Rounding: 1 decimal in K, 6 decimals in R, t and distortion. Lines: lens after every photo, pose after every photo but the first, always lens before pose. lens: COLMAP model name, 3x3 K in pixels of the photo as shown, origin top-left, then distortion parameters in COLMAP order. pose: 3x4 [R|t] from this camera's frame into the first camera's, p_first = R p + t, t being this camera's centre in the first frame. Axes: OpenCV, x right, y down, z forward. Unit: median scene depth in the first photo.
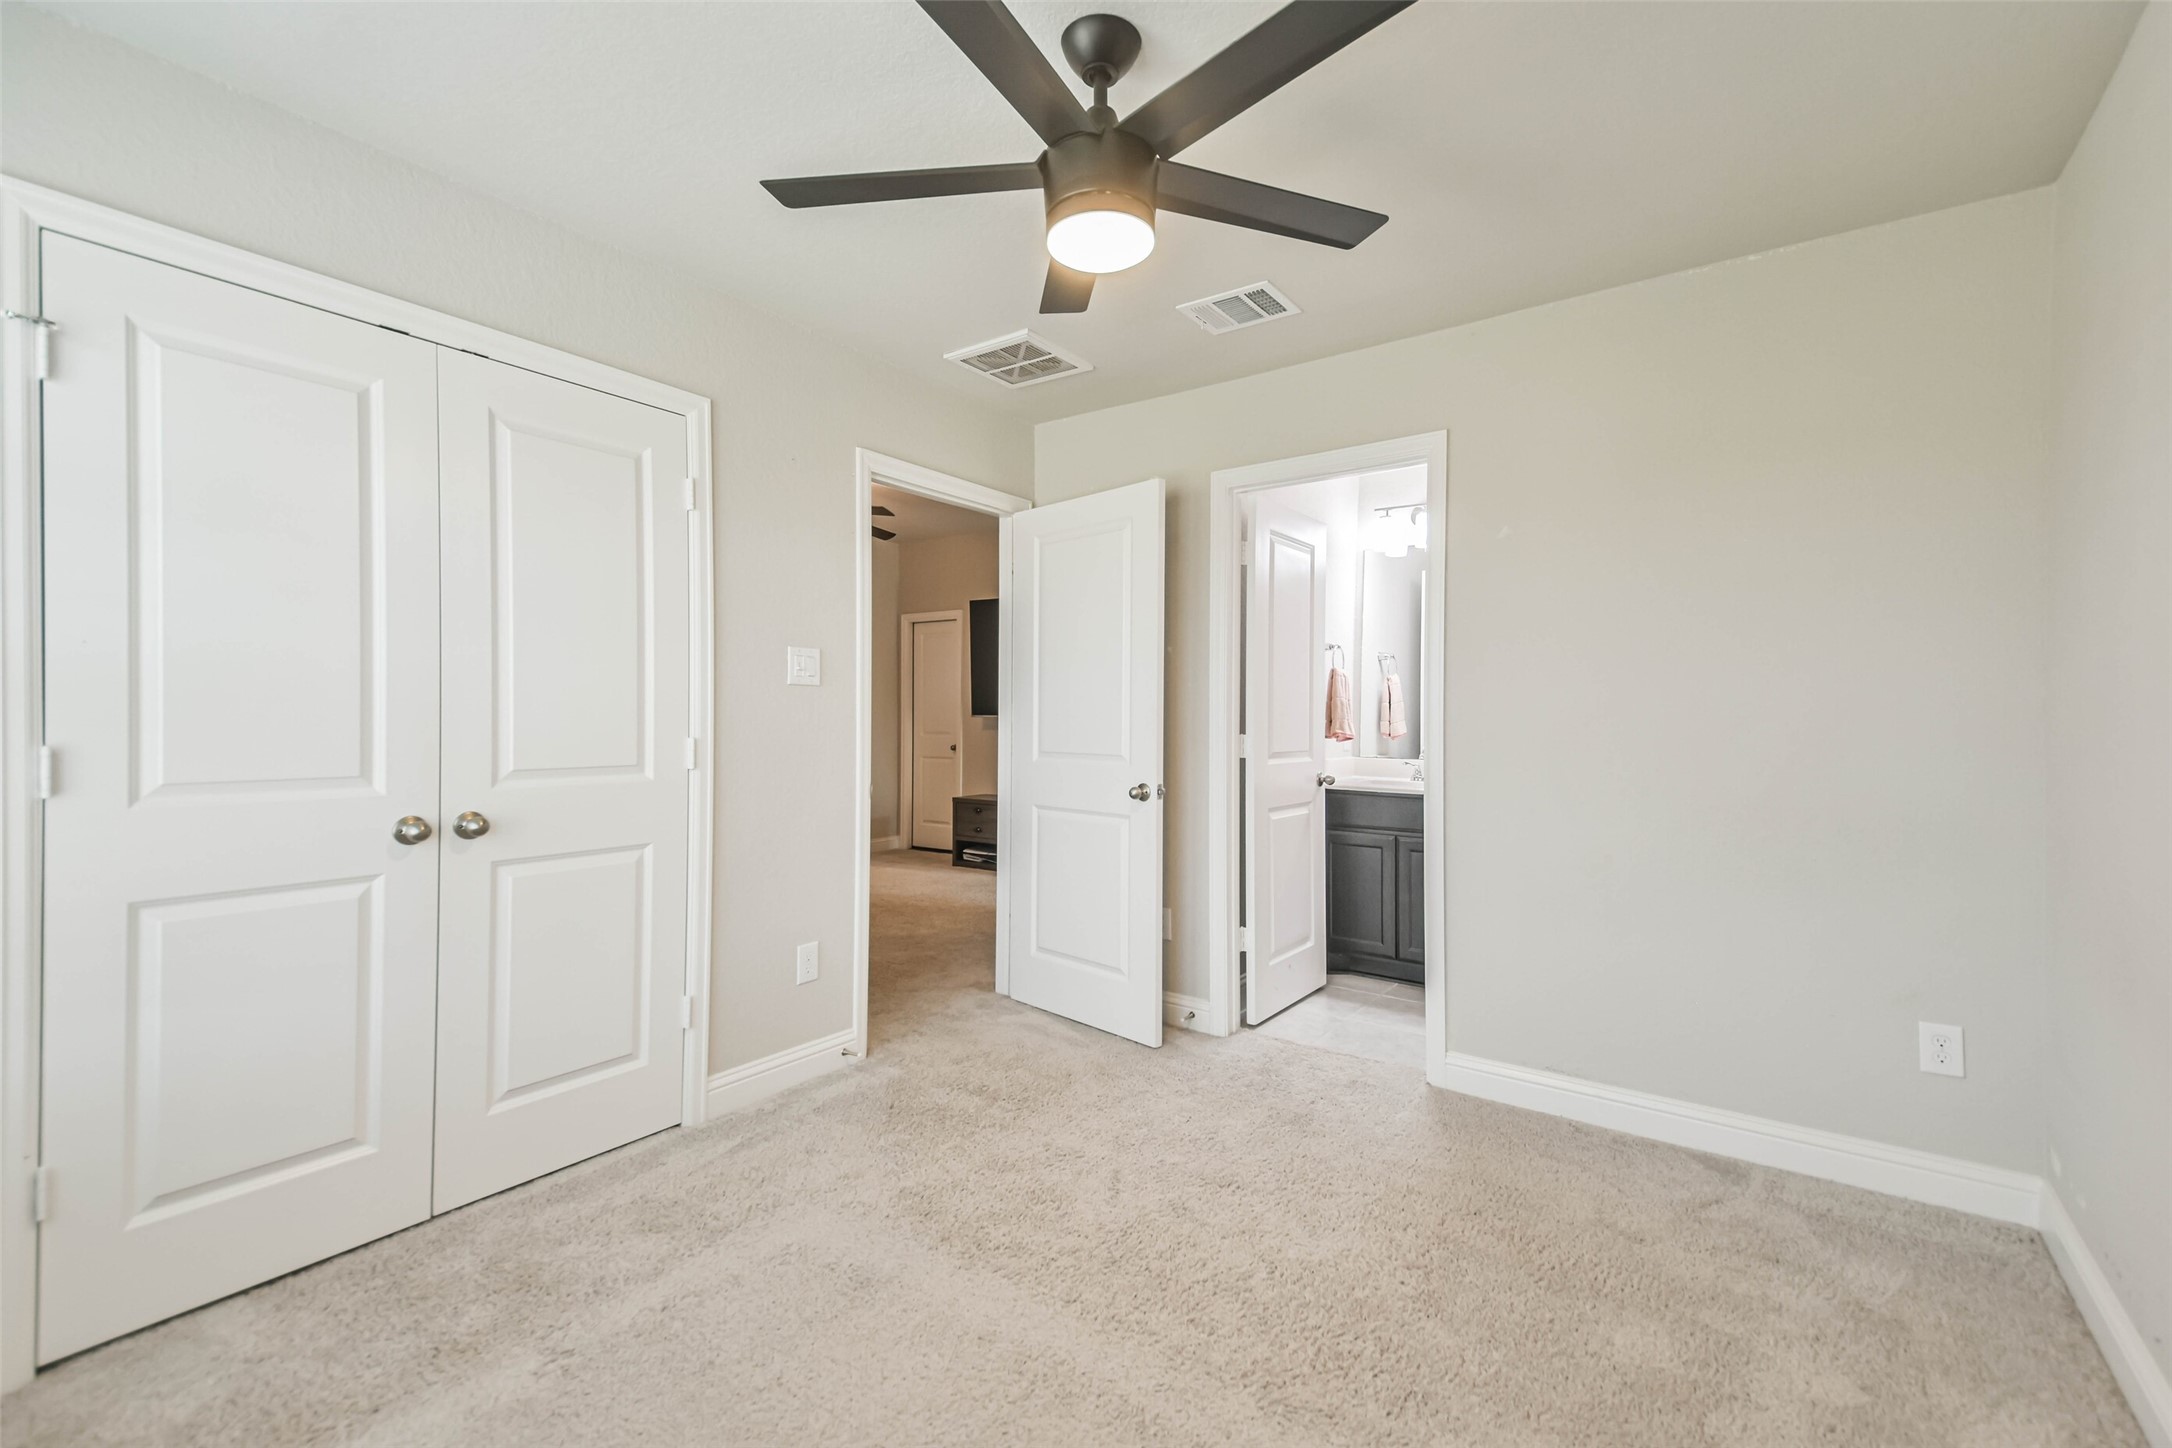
lens RADIAL K [[948.2, 0, 1088.4], [0, 948.2, 718.0], [0, 0, 1]] dist [0.088133, -0.036802]
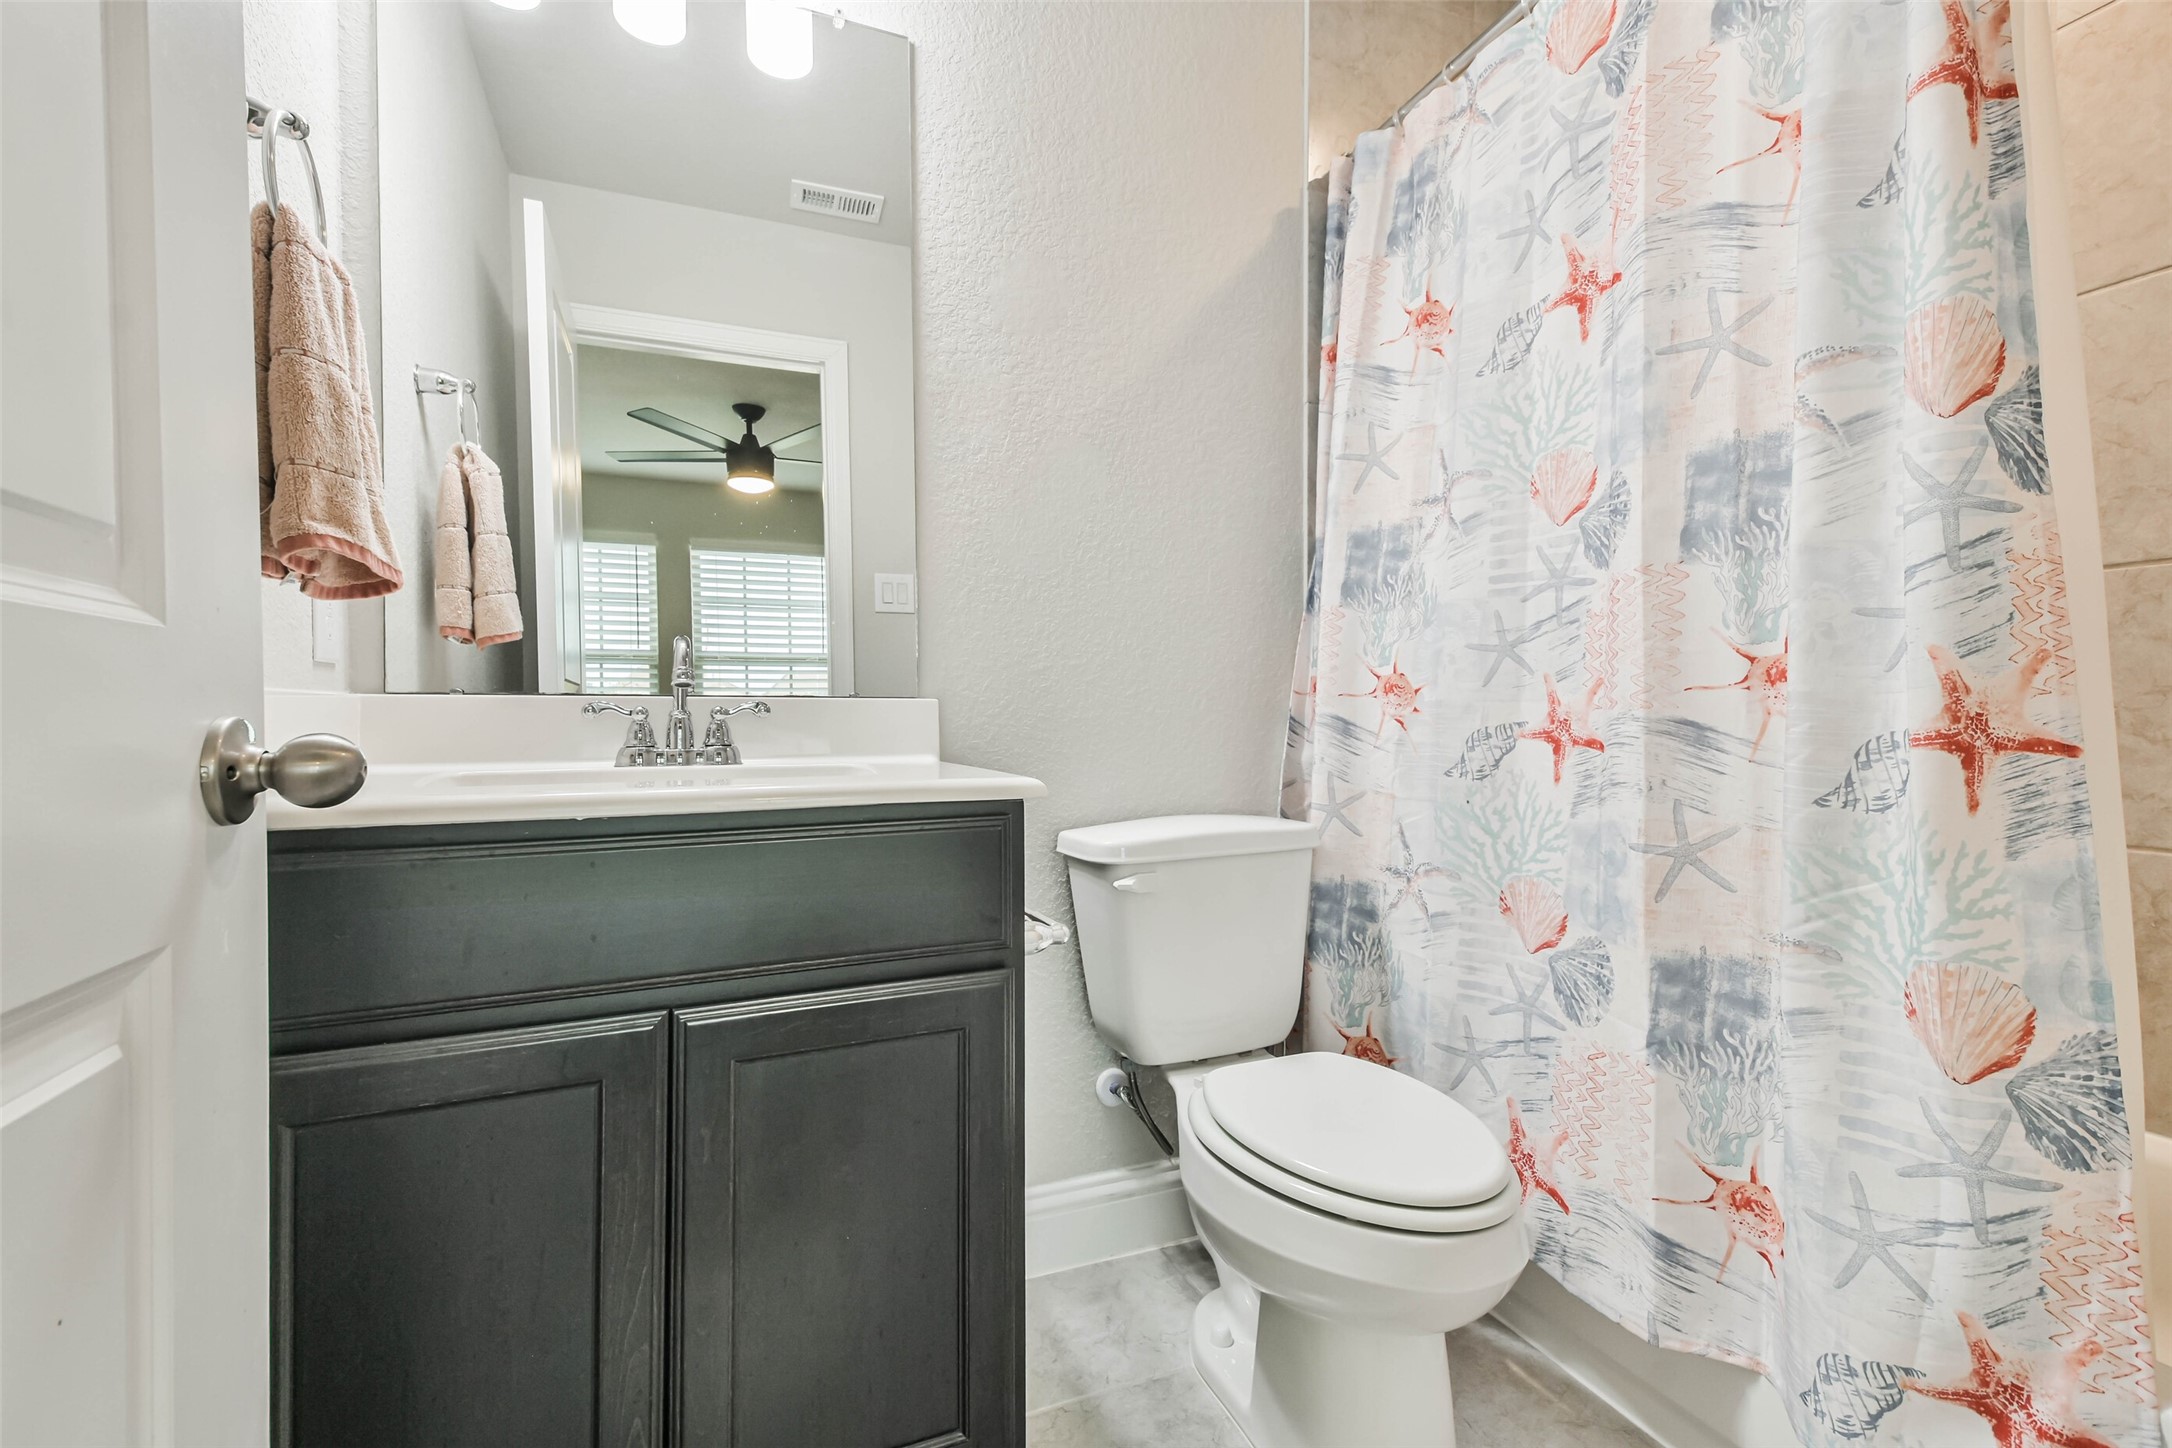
lens RADIAL K [[948.2, 0, 1088.4], [0, 948.2, 718.0], [0, 0, 1]] dist [0.088133, -0.036802]
pose [[0.538400, -0.010068, 0.842629, 0.186078], [-0.004773, 0.999876, 0.014996, 0.053195], [-0.842676, -0.012096, 0.538285, 0.804027]]
